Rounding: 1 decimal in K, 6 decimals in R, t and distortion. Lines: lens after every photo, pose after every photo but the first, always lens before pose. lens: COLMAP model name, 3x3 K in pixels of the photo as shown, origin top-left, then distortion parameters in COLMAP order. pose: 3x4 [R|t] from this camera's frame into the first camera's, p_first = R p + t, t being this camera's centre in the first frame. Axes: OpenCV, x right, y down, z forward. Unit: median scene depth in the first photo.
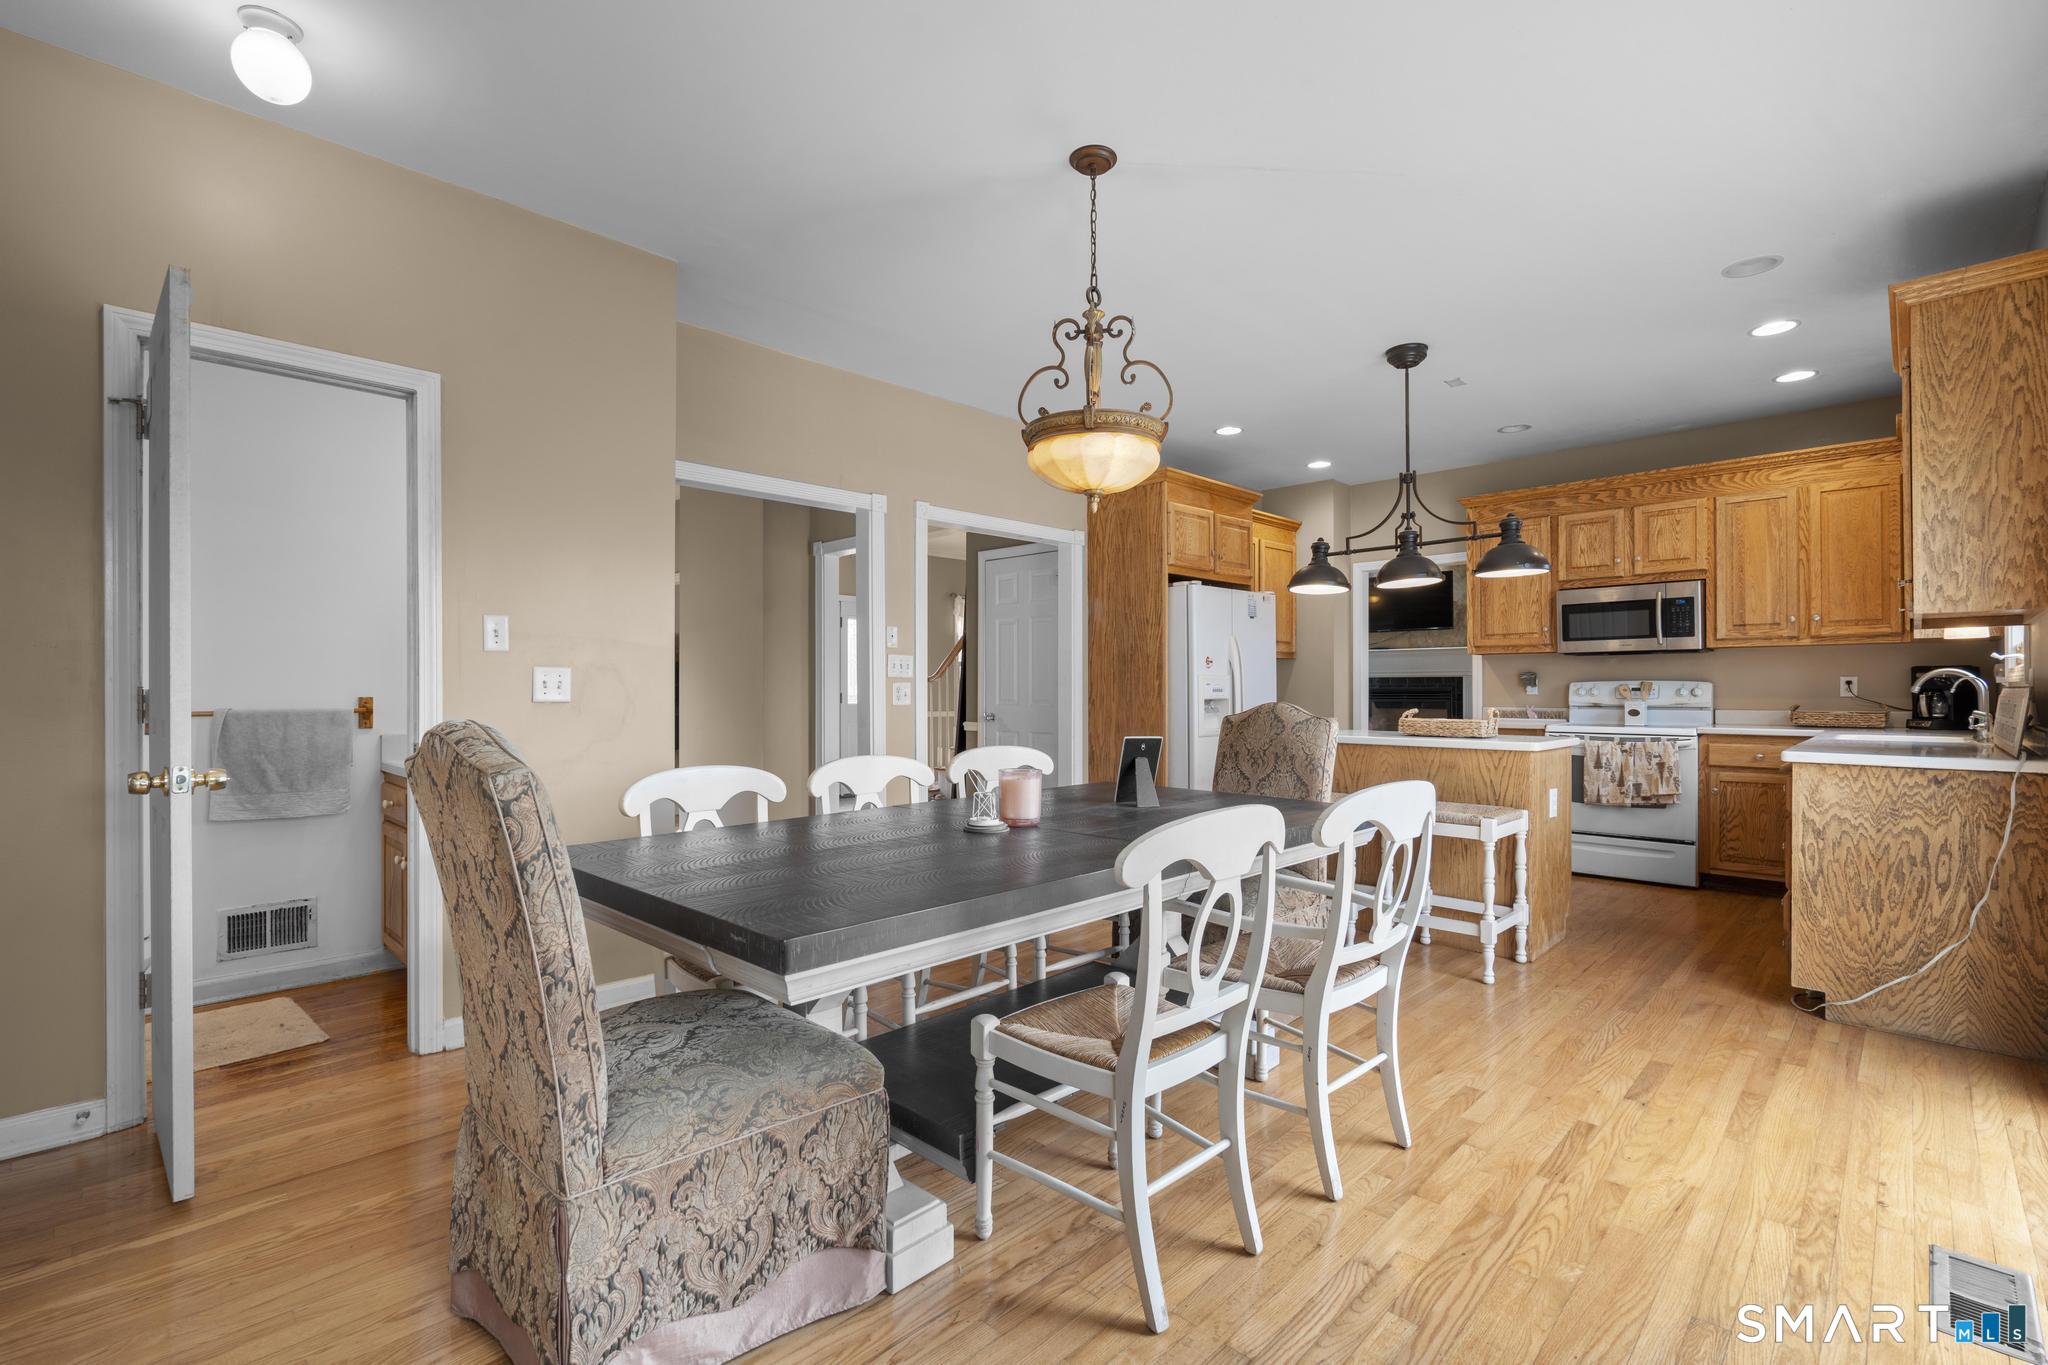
lens RADIAL K [[921.4, 0, 1026.5], [0, 921.4, 691.5], [0, 0, 1]] dist [-0.006258, 0.003211]
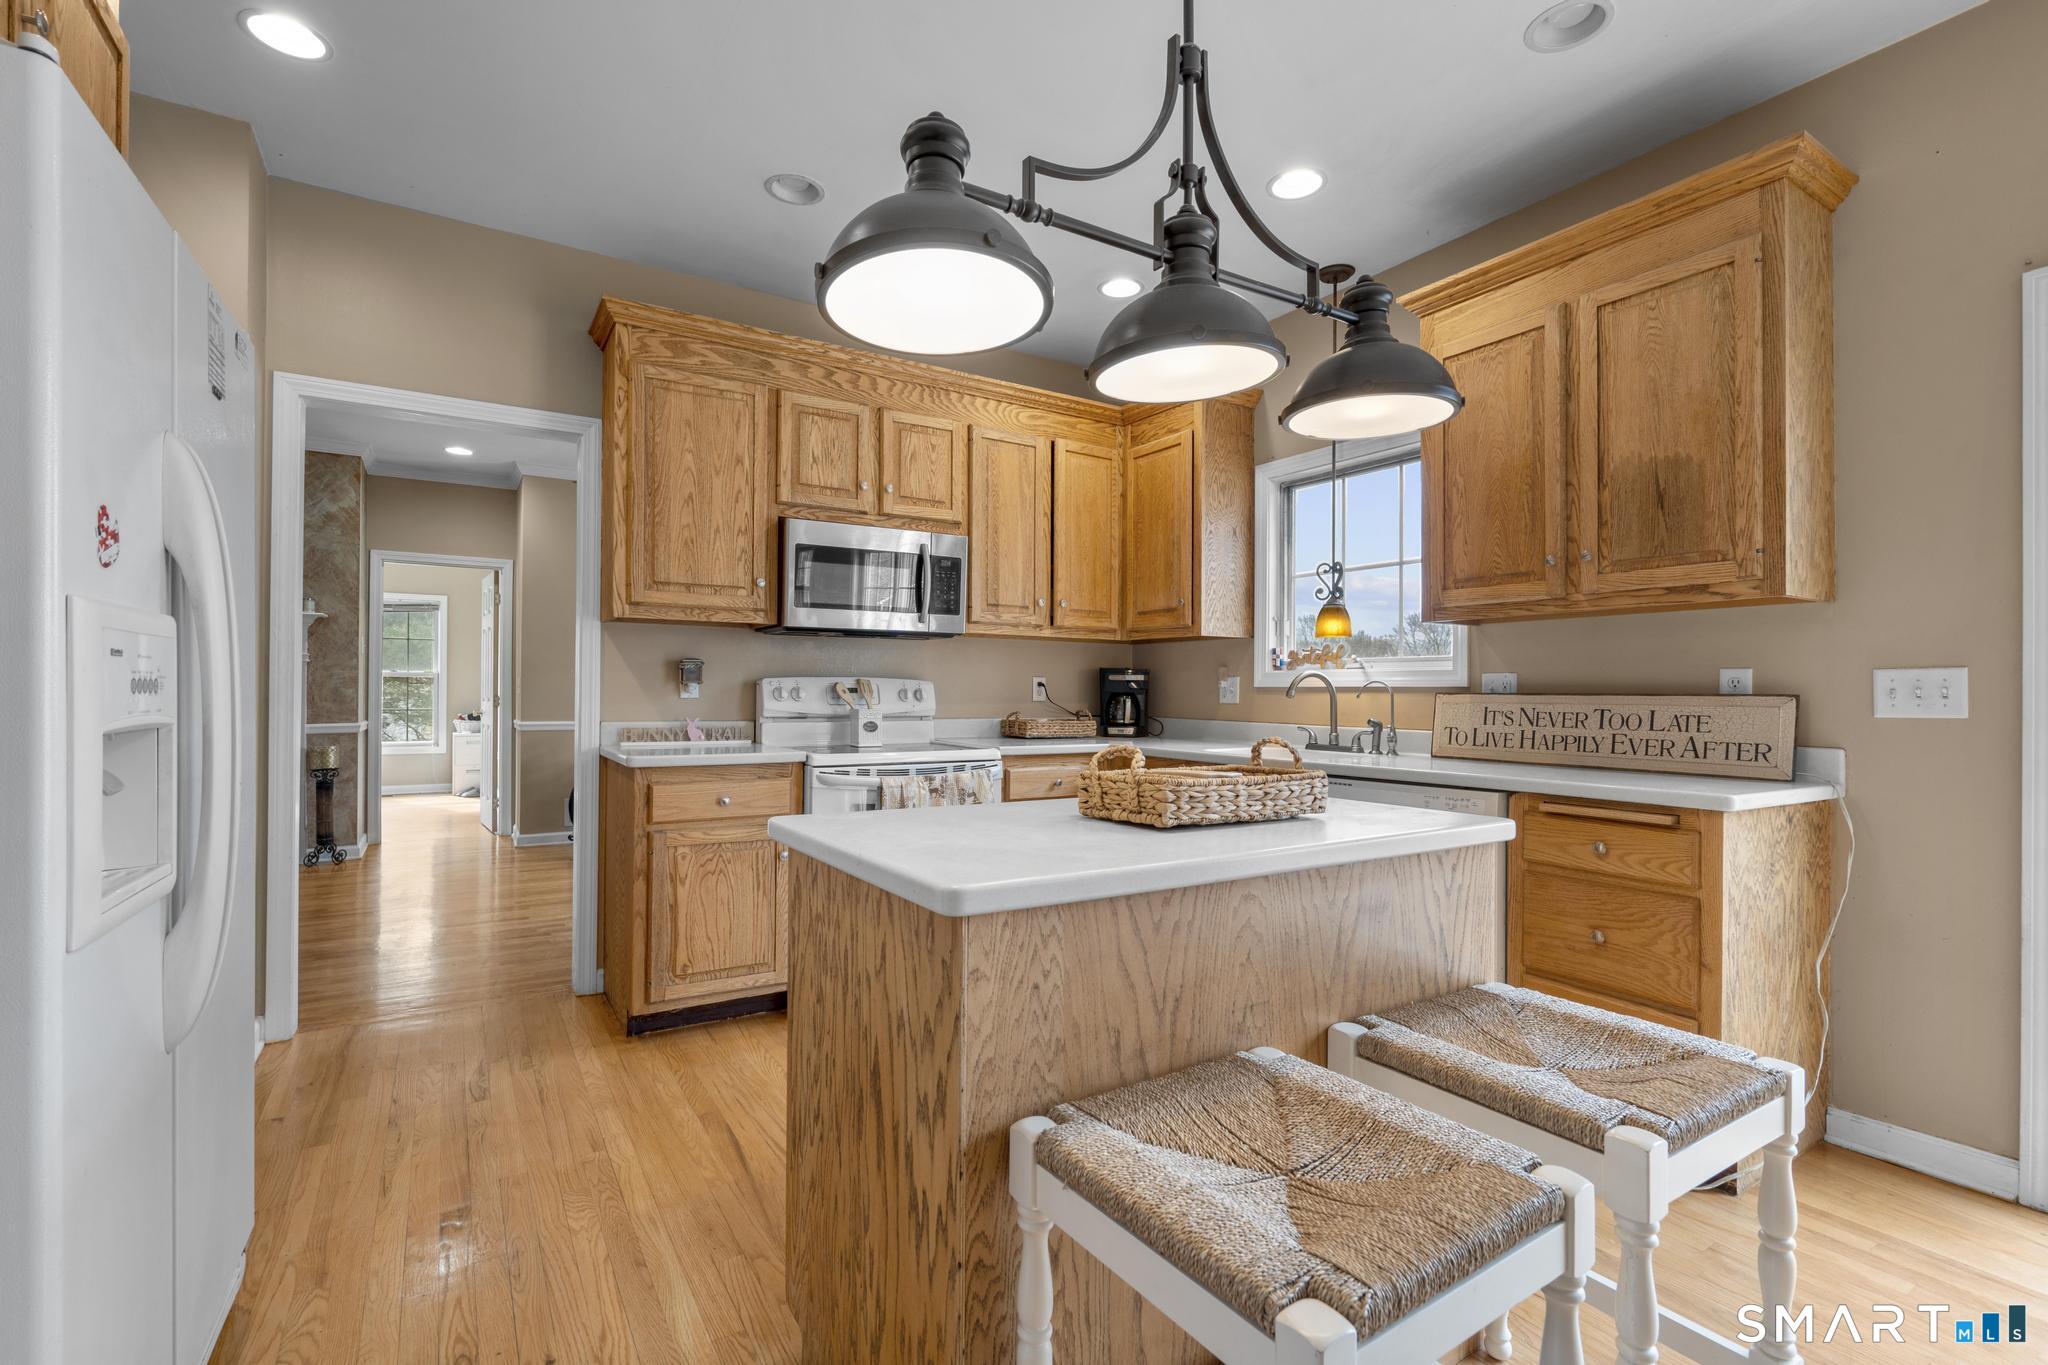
lens RADIAL K [[921.4, 0, 1026.1], [0, 921.4, 690.1], [0, 0, 1]] dist [-0.006258, 0.003211]
pose [[0.241147, 0.005489, 0.970473, 0.057279], [-0.007504, 0.999965, -0.003791, -0.000848], [-0.970460, -0.006368, 0.241180, 0.745422]]
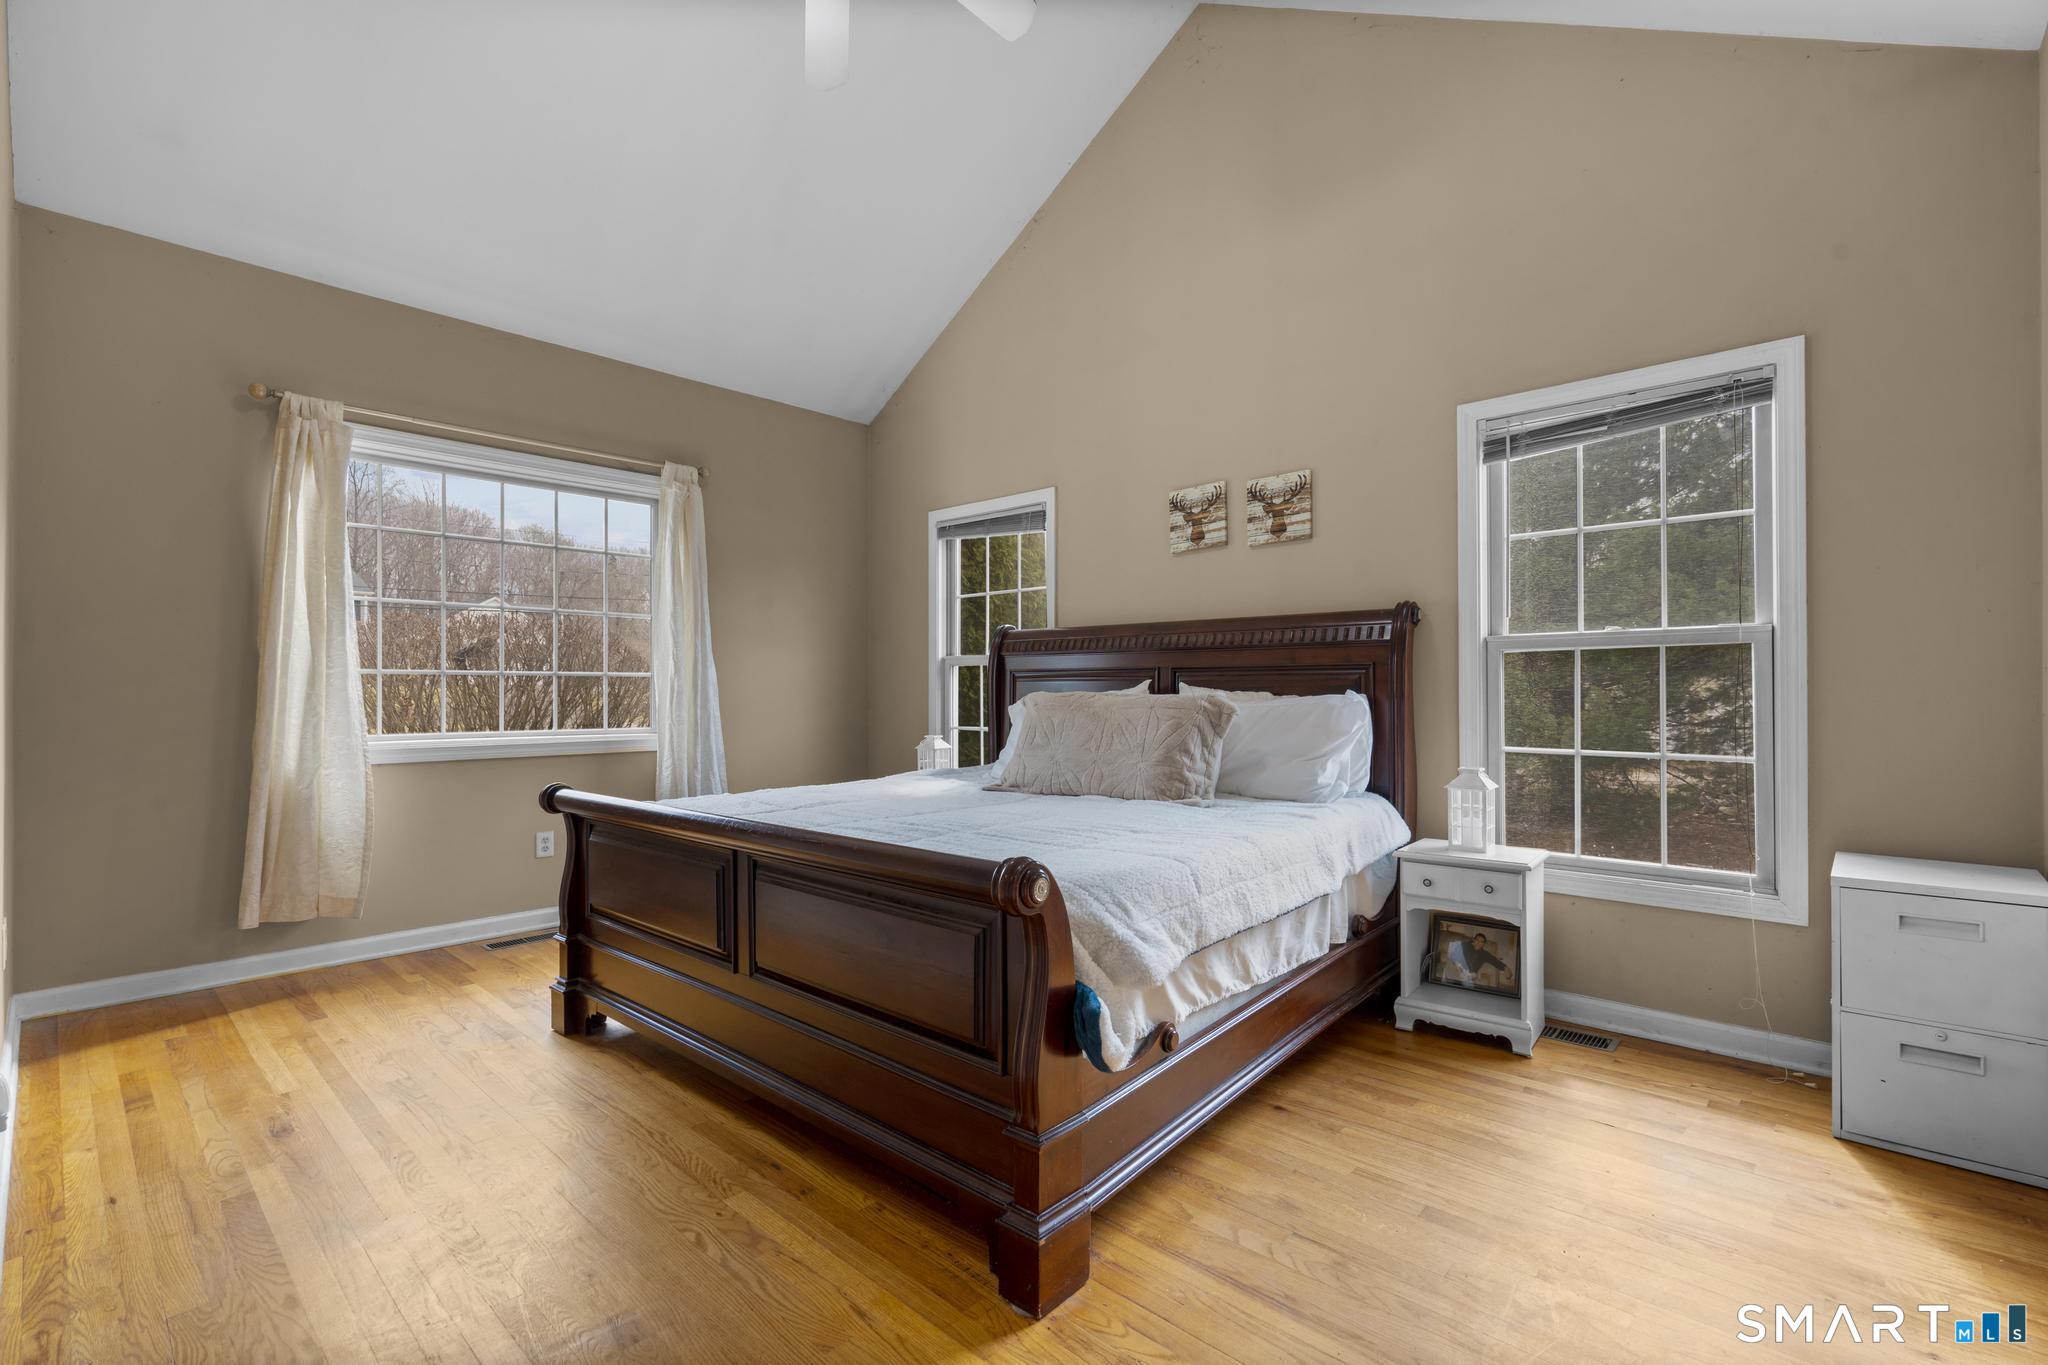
lens RADIAL K [[921.4, 0, 1024.6], [0, 921.4, 690.9], [0, 0, 1]] dist [-0.006258, 0.003211]
pose [[0.999843, 0.002039, 0.017593, 0.259563], [-0.002041, 0.999998, 0.000129, -0.000650], [-0.017592, -0.000165, 0.999845, 0.948725]]
